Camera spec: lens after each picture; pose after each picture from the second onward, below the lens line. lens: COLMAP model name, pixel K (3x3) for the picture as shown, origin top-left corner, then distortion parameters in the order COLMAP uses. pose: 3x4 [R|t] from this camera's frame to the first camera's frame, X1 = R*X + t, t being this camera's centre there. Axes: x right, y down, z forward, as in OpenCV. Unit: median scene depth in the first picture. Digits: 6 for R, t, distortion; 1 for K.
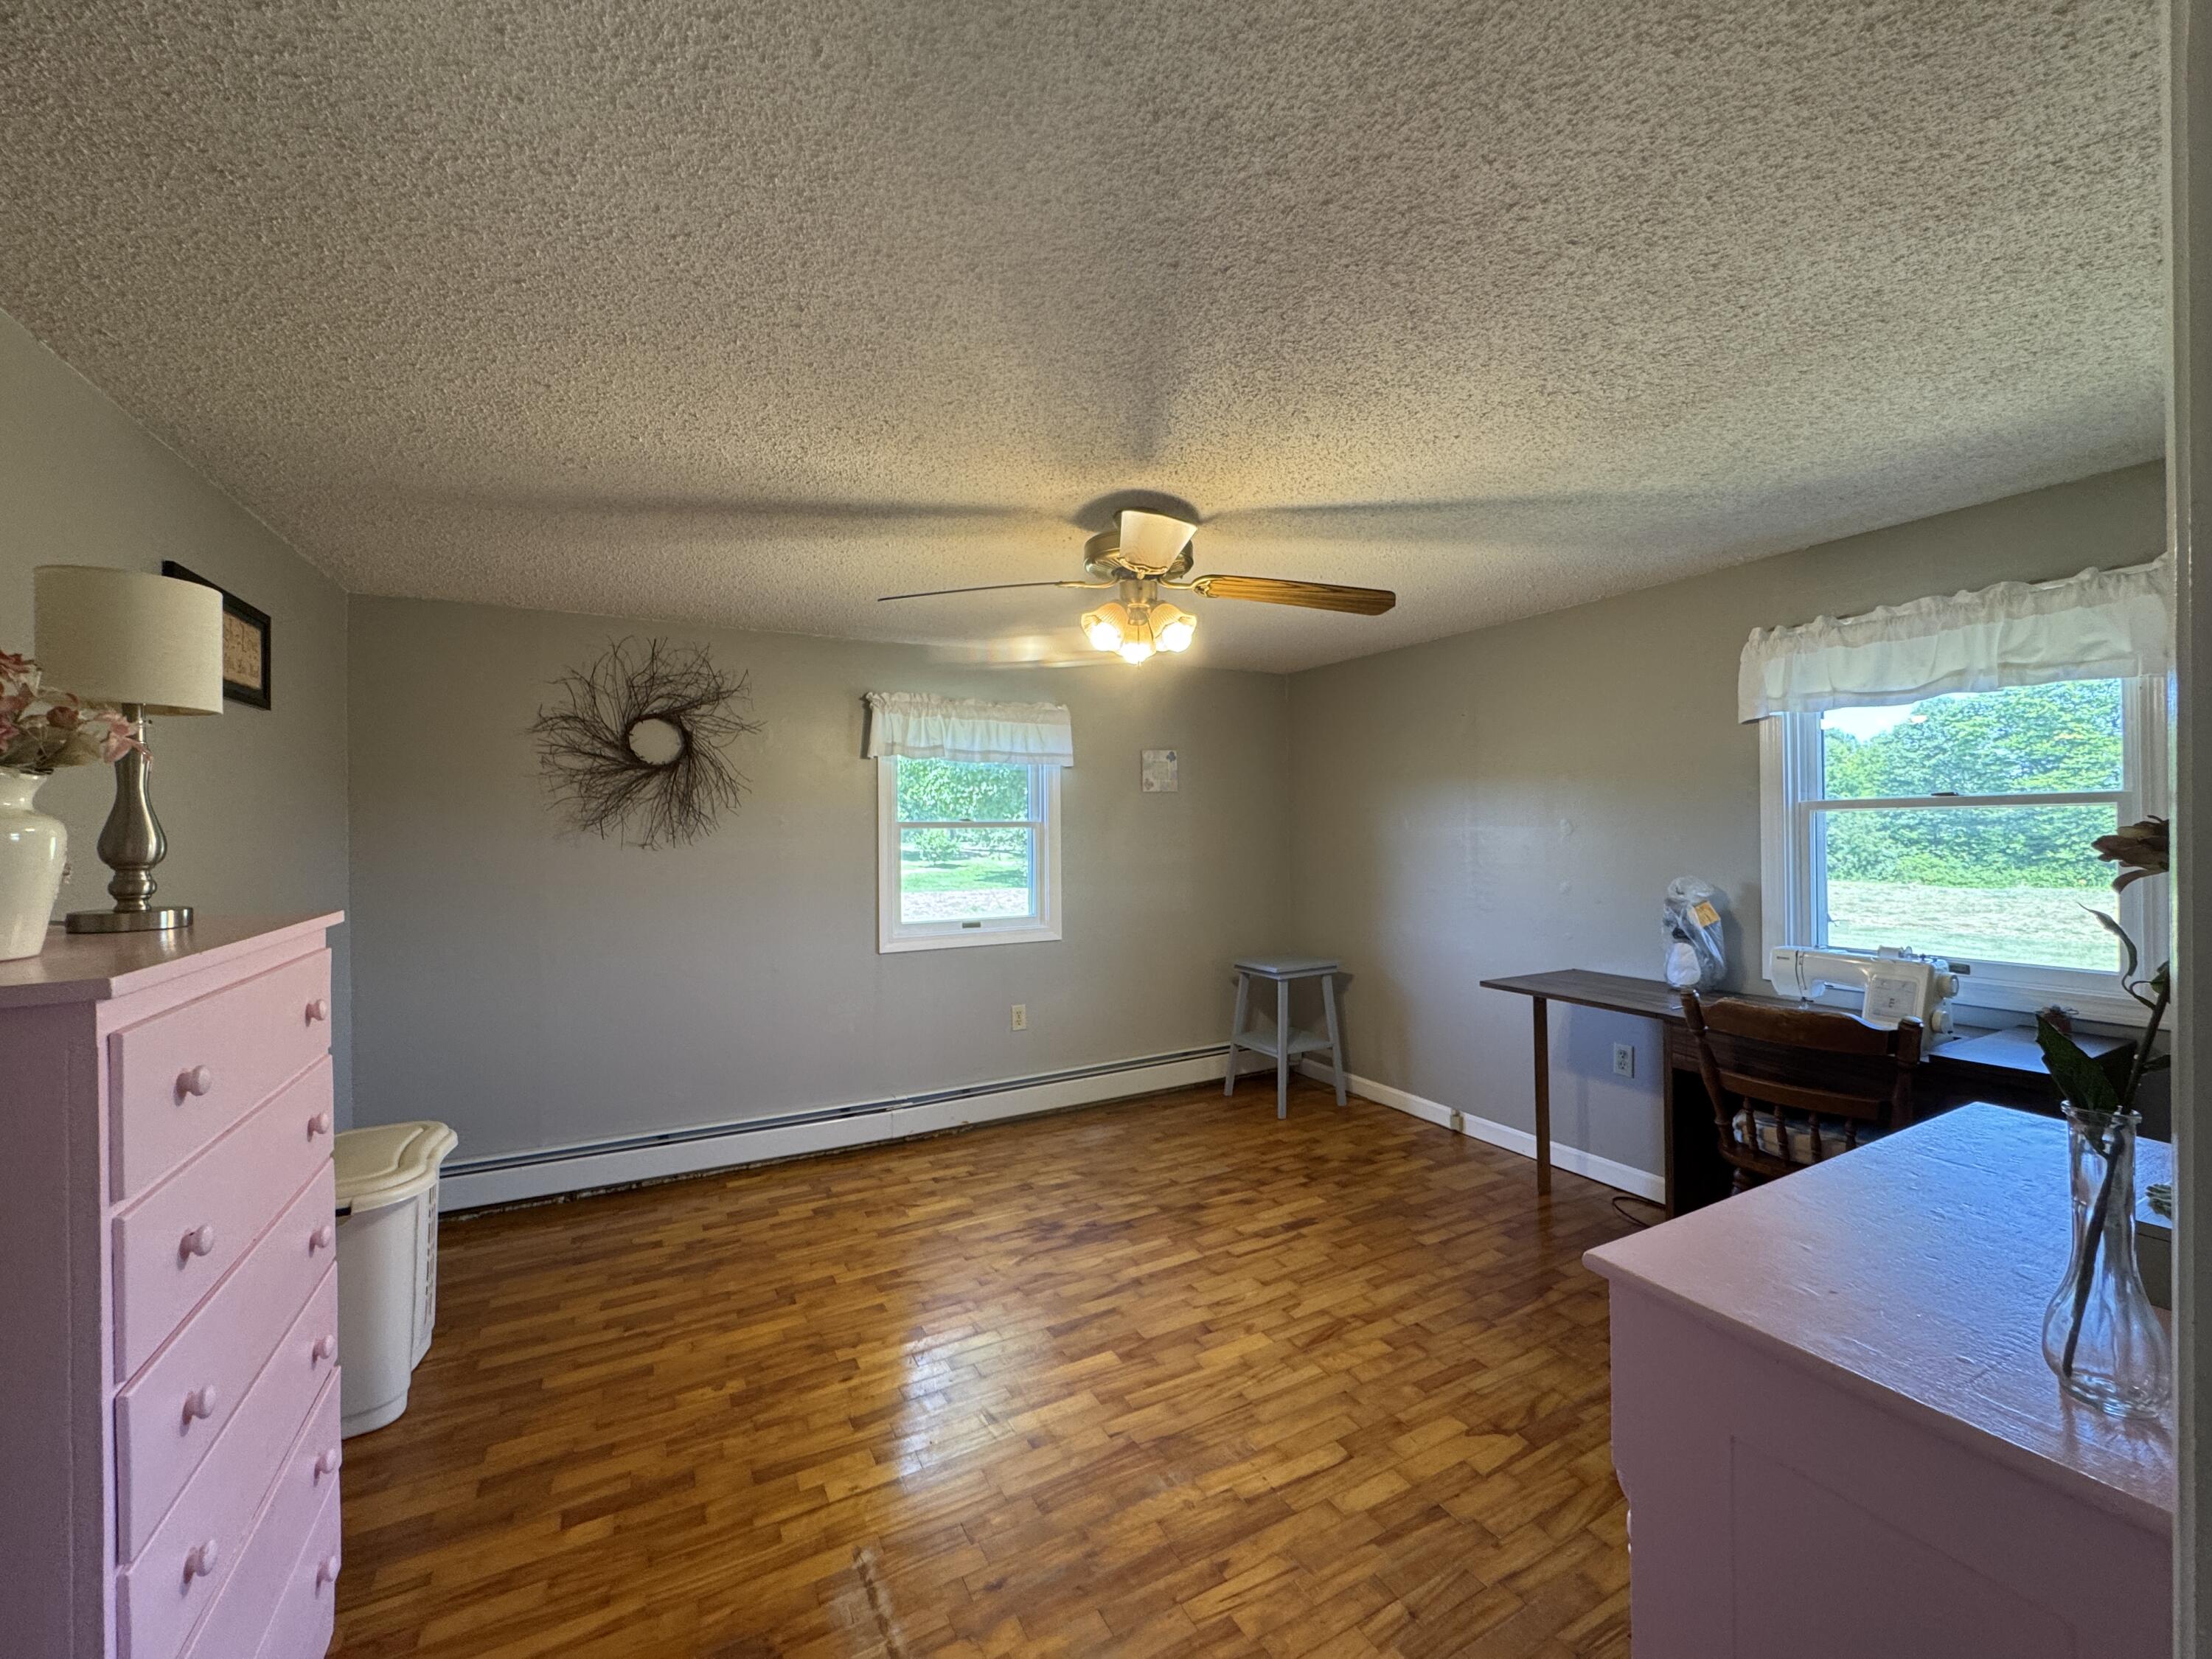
lens RADIAL K [[882.1, 0, 1102.2], [0, 882.1, 828.2], [0, 0, 1]] dist [-0.002519, 0.000093]
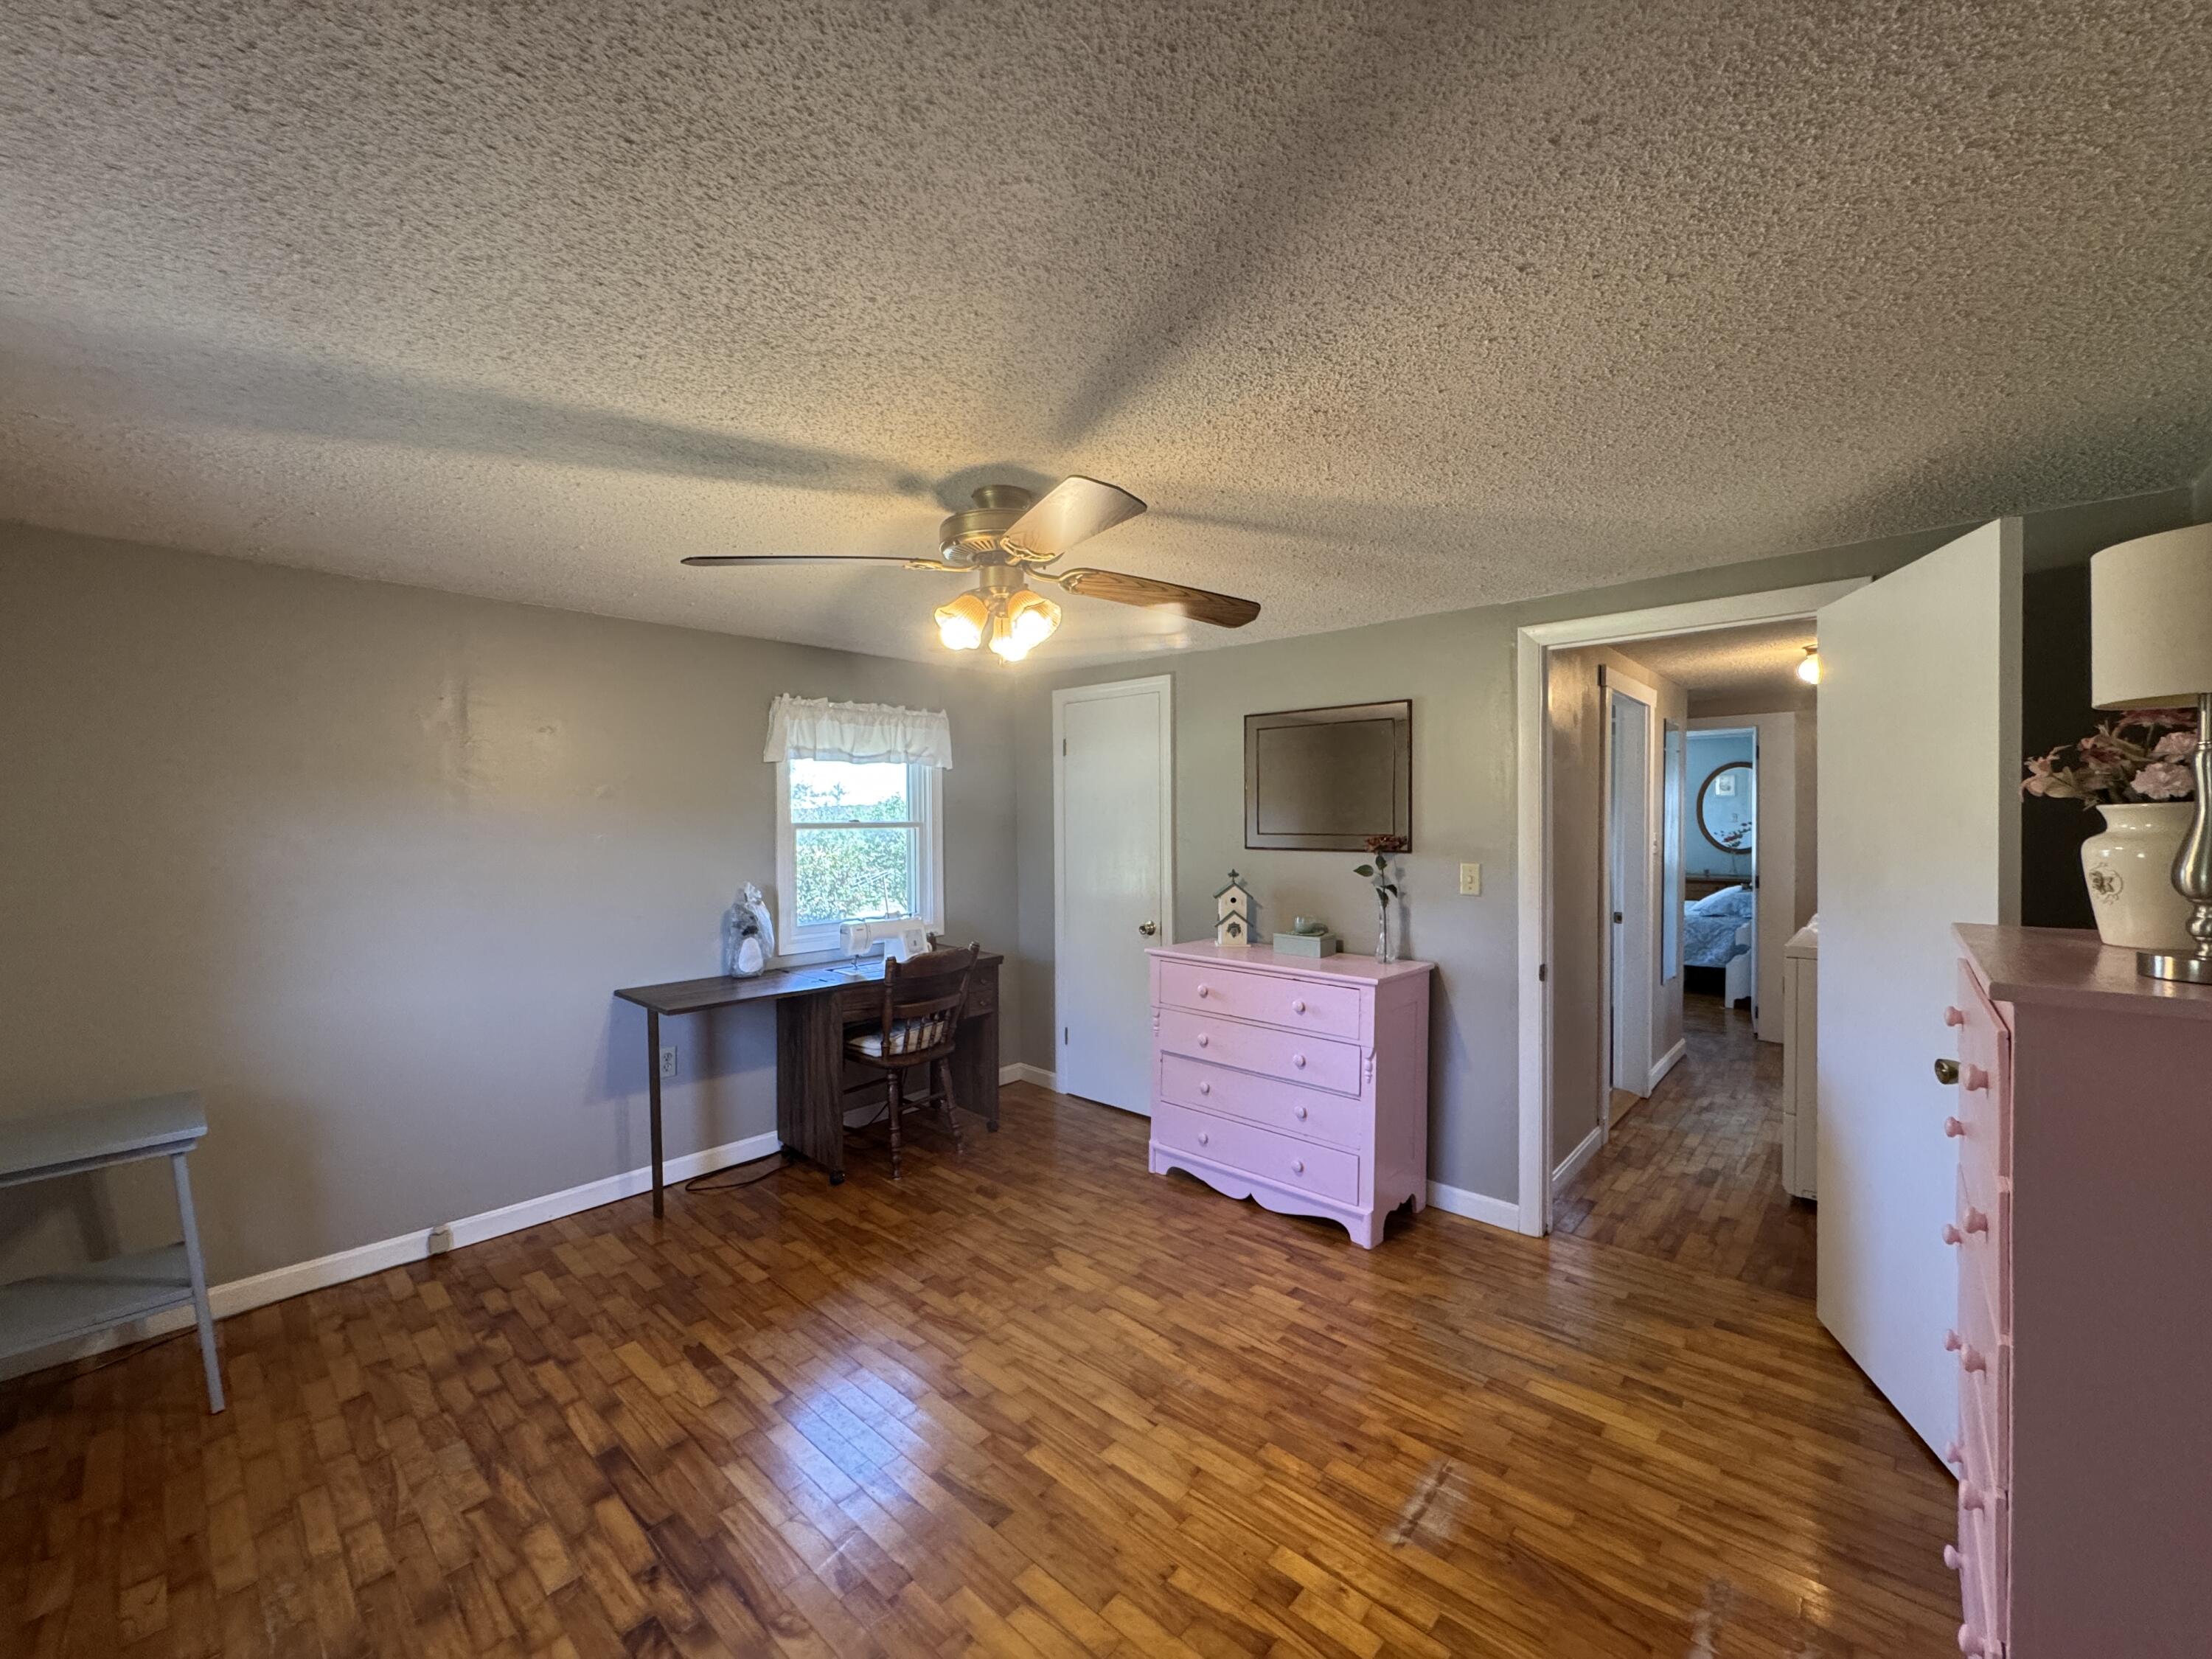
lens RADIAL K [[882.1, 0, 1104.9], [0, 882.1, 833.1], [0, 0, 1]] dist [-0.002519, 0.000093]
pose [[-0.340561, 0.003373, 0.940216, -0.624040], [0.008653, 0.999962, -0.000453, -0.008943], [-0.940182, 0.007982, -0.340578, 0.917297]]
